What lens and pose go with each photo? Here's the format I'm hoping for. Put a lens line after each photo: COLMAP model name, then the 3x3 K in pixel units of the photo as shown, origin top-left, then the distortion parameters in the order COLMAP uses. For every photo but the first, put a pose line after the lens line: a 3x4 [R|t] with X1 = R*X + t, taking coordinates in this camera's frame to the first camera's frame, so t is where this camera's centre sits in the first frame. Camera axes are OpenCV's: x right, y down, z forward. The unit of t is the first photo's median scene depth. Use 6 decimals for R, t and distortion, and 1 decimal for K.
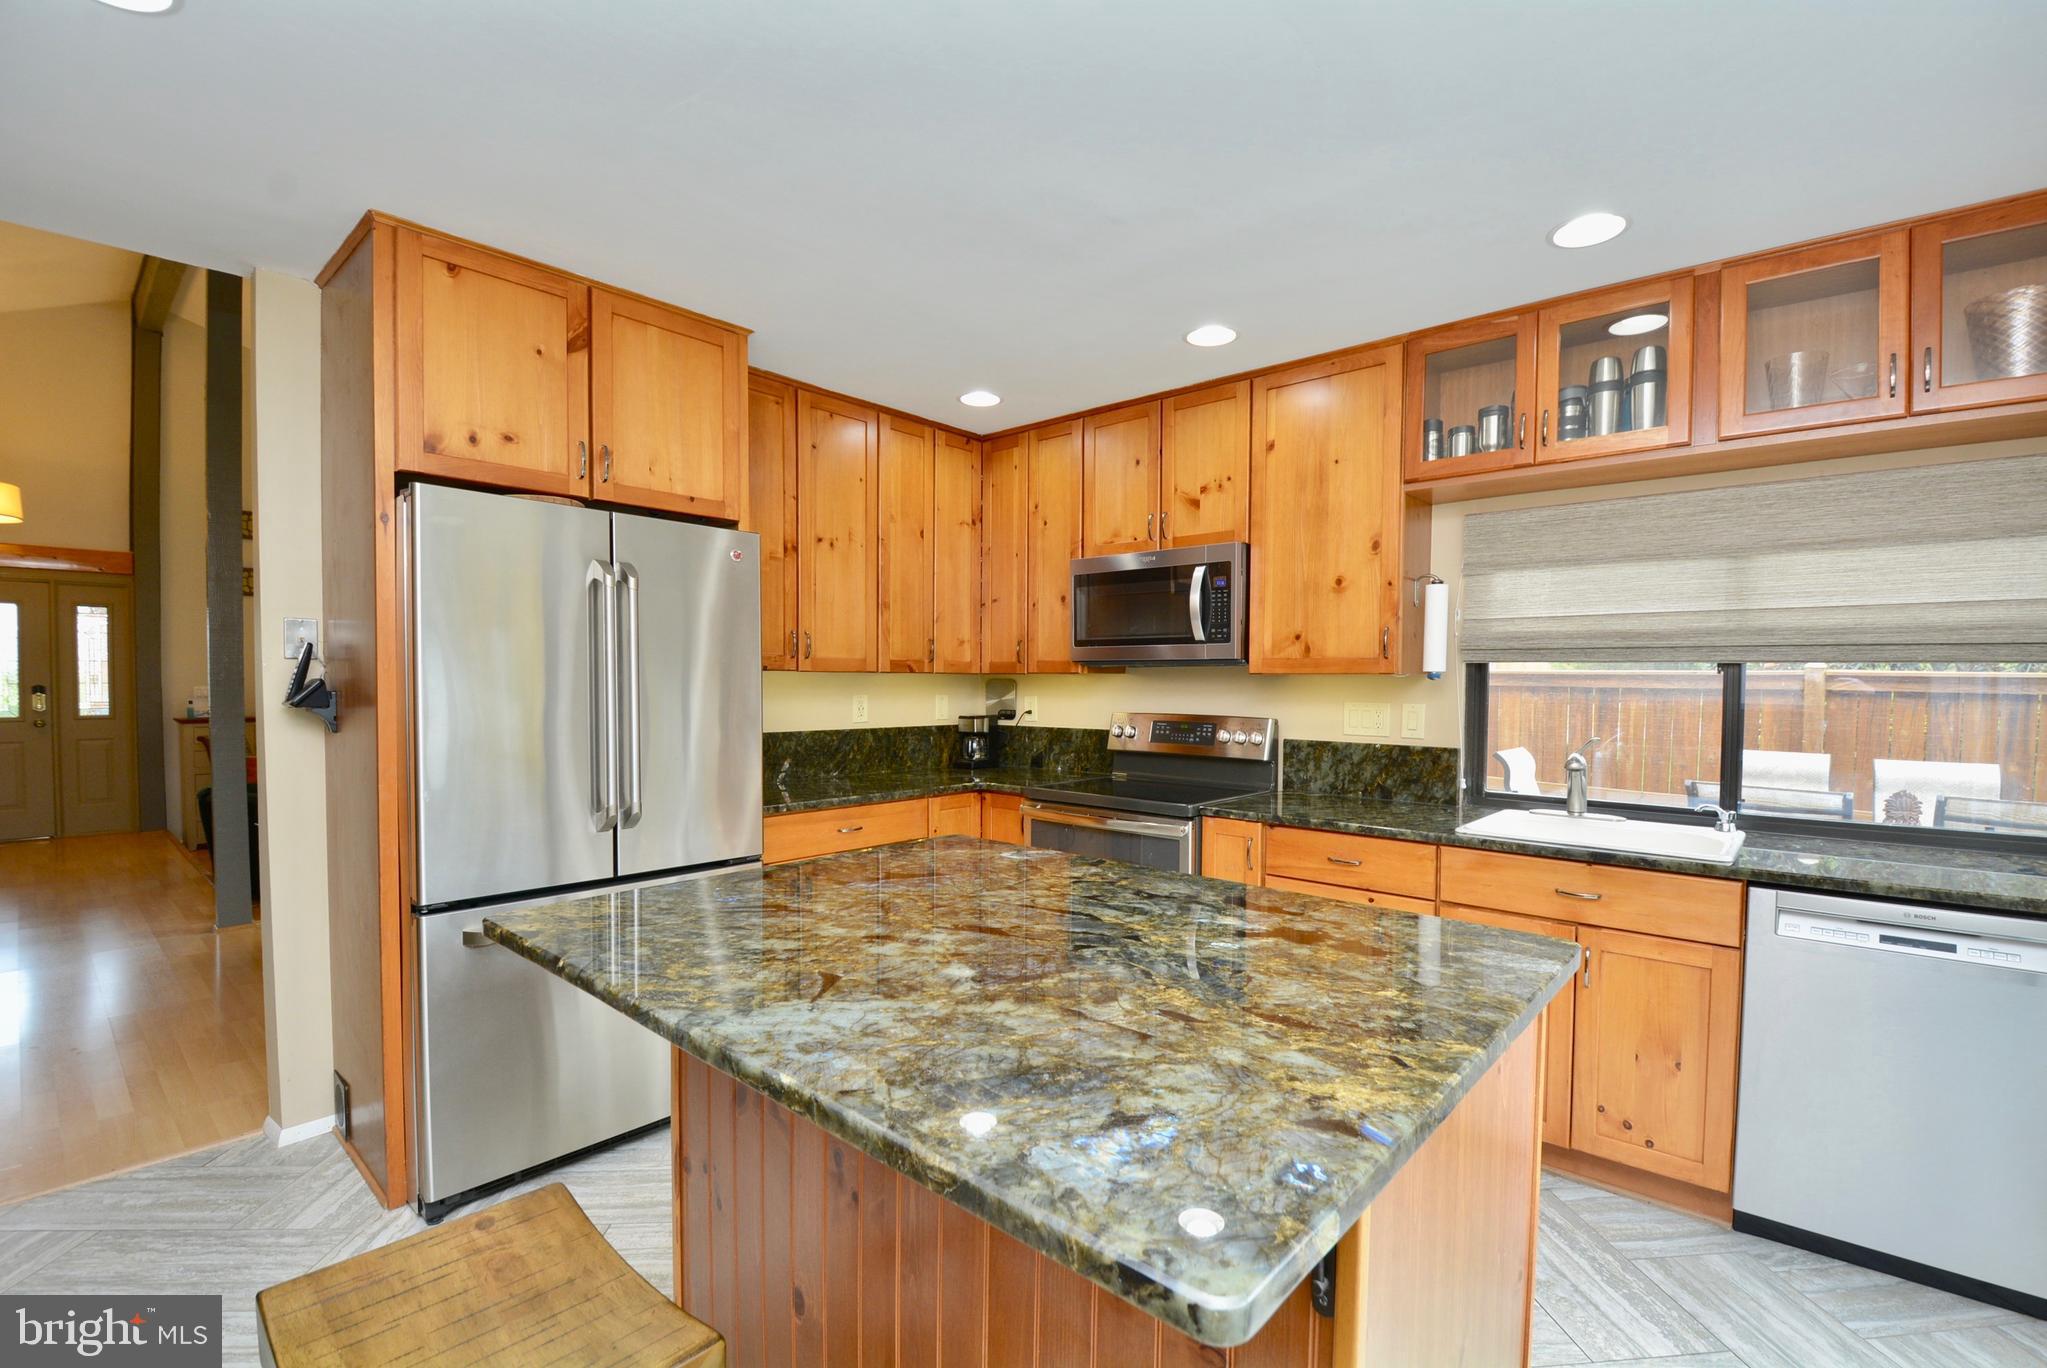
lens RADIAL K [[890.6, 0, 1047.3], [0, 890.6, 707.1], [0, 0, 1]] dist [0.003176, -0.013910]
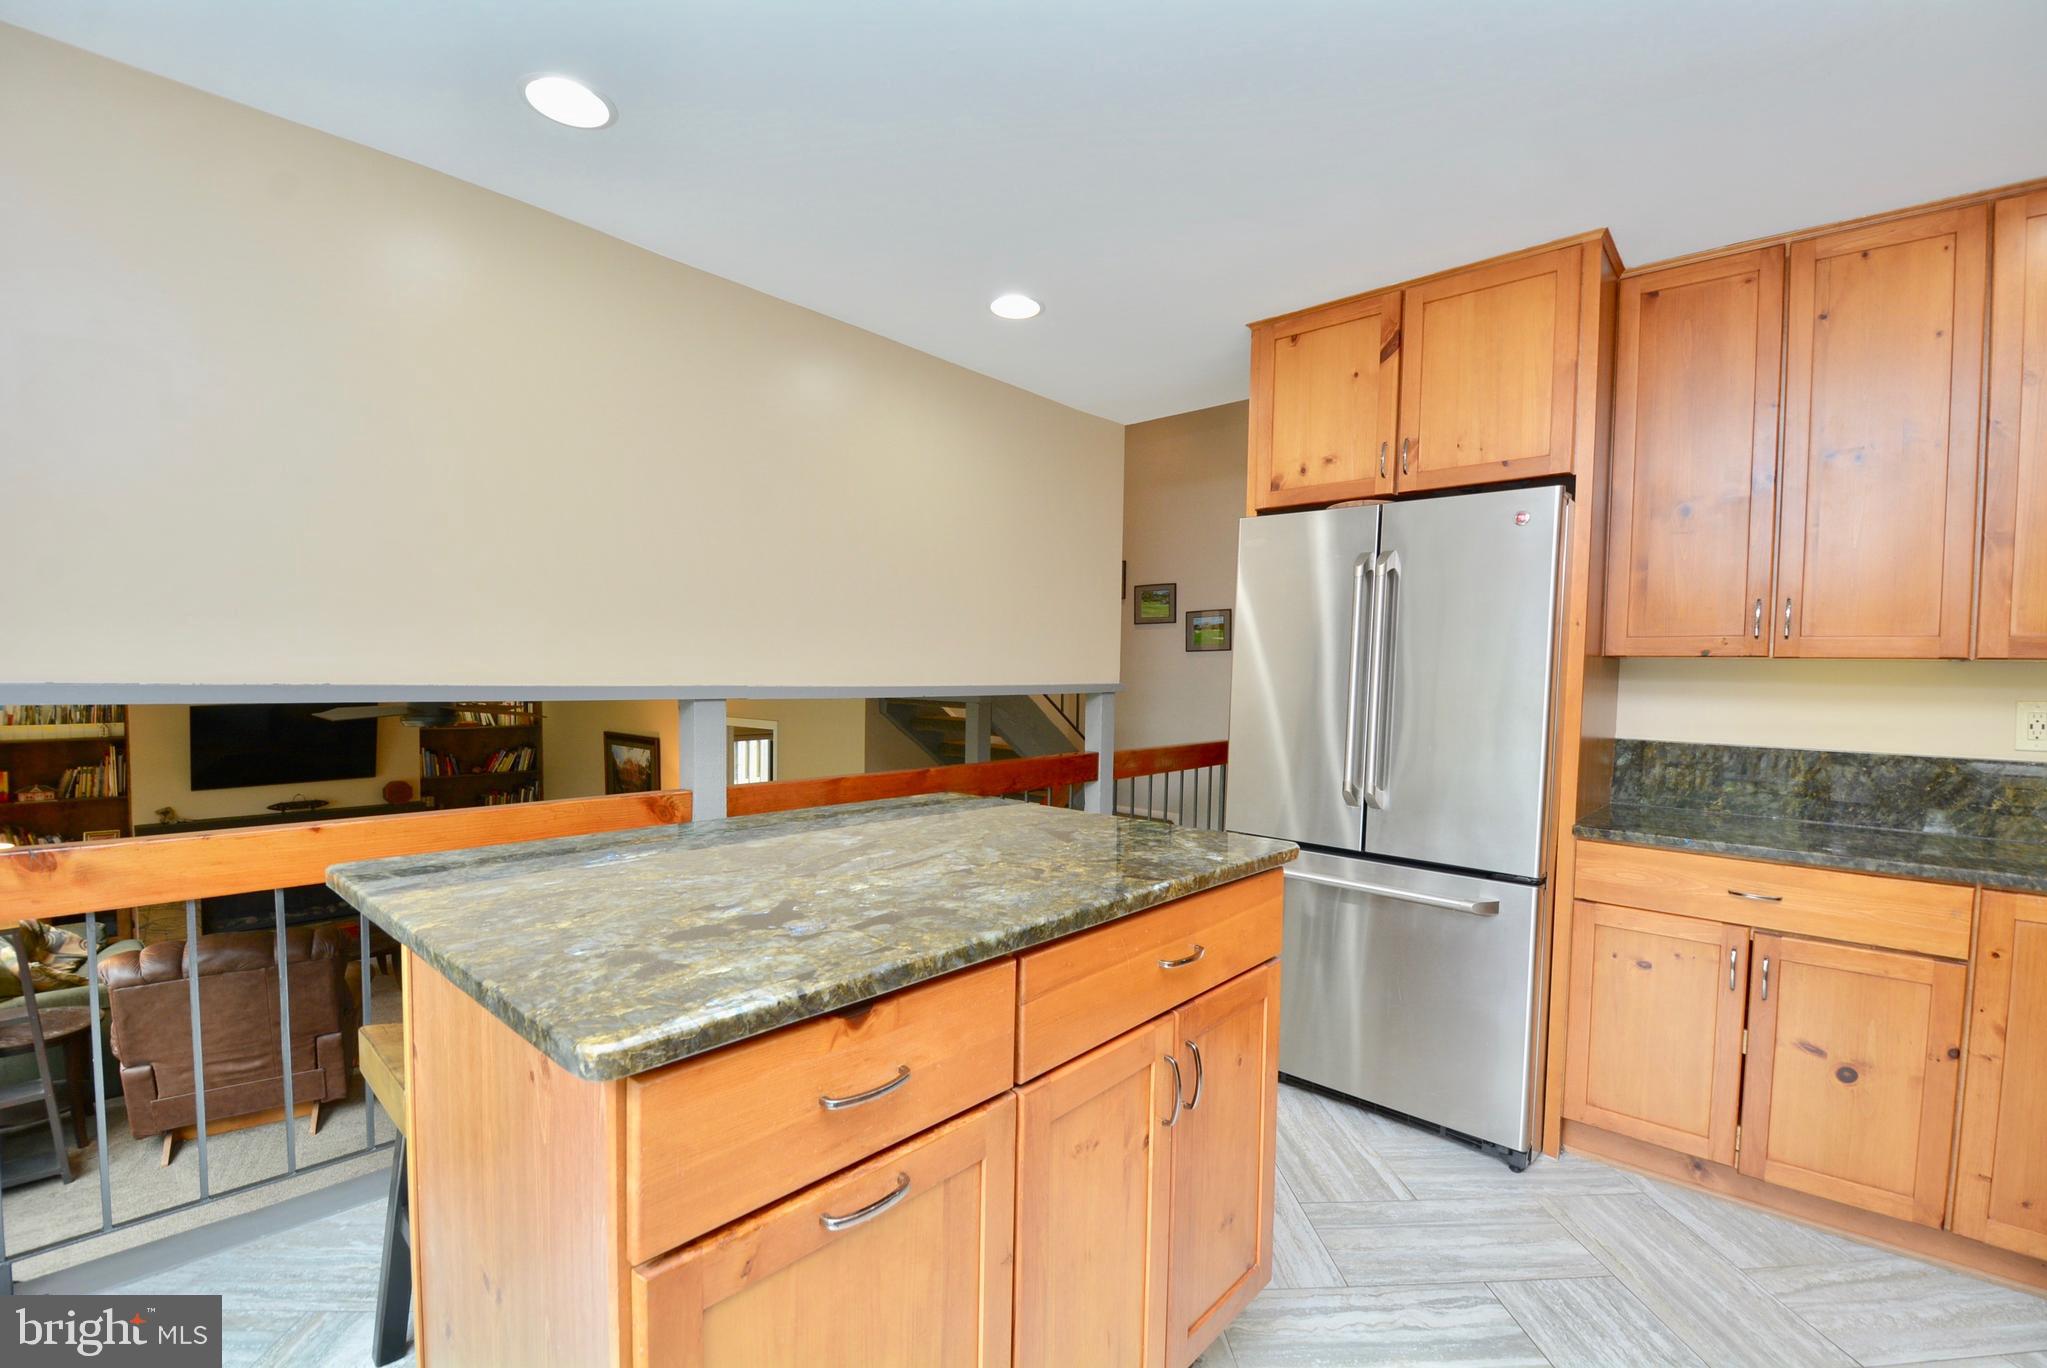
lens RADIAL K [[890.6, 0, 1040.4], [0, 890.6, 711.2], [0, 0, 1]] dist [0.003176, -0.013910]
pose [[-0.000203, 0.033218, -0.999448, 0.582517], [-0.047691, 0.998311, 0.033190, 0.006884], [0.998862, 0.047671, 0.001382, 0.639510]]
